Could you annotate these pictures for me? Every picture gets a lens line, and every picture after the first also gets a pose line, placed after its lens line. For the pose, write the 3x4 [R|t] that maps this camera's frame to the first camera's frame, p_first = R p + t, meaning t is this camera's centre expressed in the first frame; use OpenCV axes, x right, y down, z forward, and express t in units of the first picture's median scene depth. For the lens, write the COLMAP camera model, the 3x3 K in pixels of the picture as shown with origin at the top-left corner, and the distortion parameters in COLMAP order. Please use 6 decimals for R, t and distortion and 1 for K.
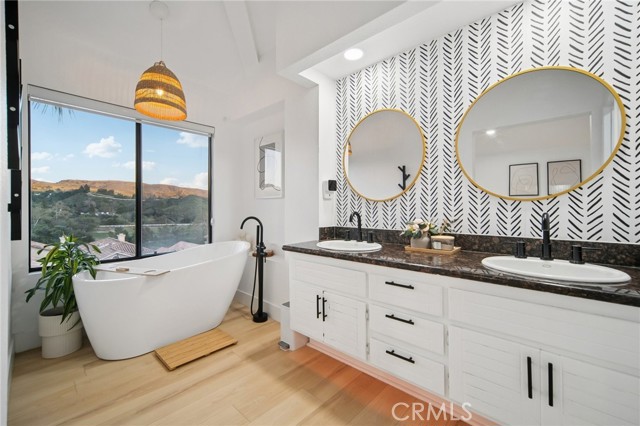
lens RADIAL K [[270.9, 0, 321.0], [0, 270.9, 205.2], [0, 0, 1]] dist [0.008475, -0.000066]
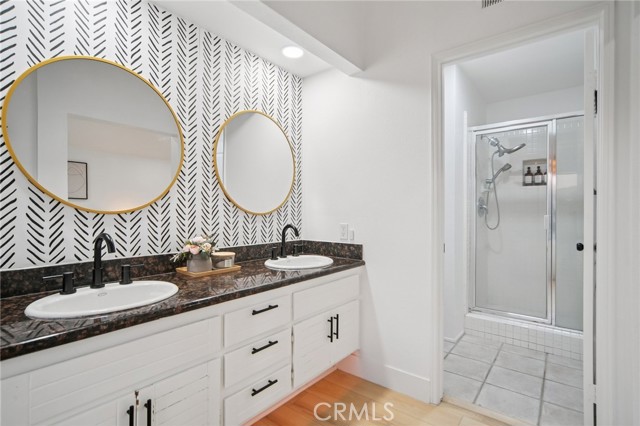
lens RADIAL K [[300.8, 0, 314.9], [0, 300.8, 216.8], [0, 0, 1]] dist [-0.000720, 0.000831]
pose [[-0.035177, -0.000051, 0.999381, -0.539374], [0.004978, 0.999988, 0.000226, -0.005659], [-0.999369, 0.004983, -0.035176, 0.661145]]
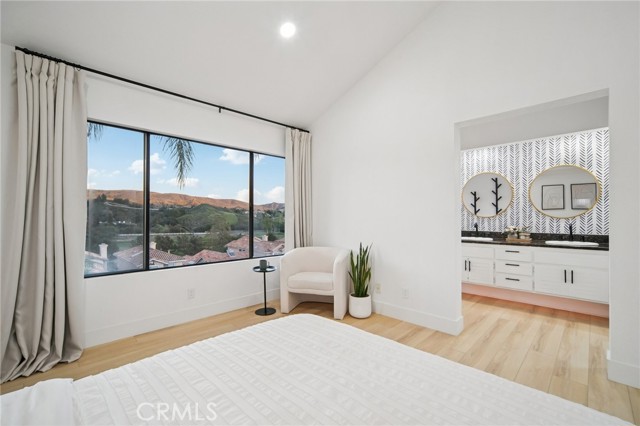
lens RADIAL K [[283.9, 0, 314.7], [0, 283.9, 213.5], [0, 0, 1]] dist [-0.003188, -0.000090]
pose [[0.999070, -0.002112, -0.043060, -1.114705], [0.002090, 0.999998, -0.000561, -0.052881], [0.043061, 0.000471, 0.999072, -1.342346]]
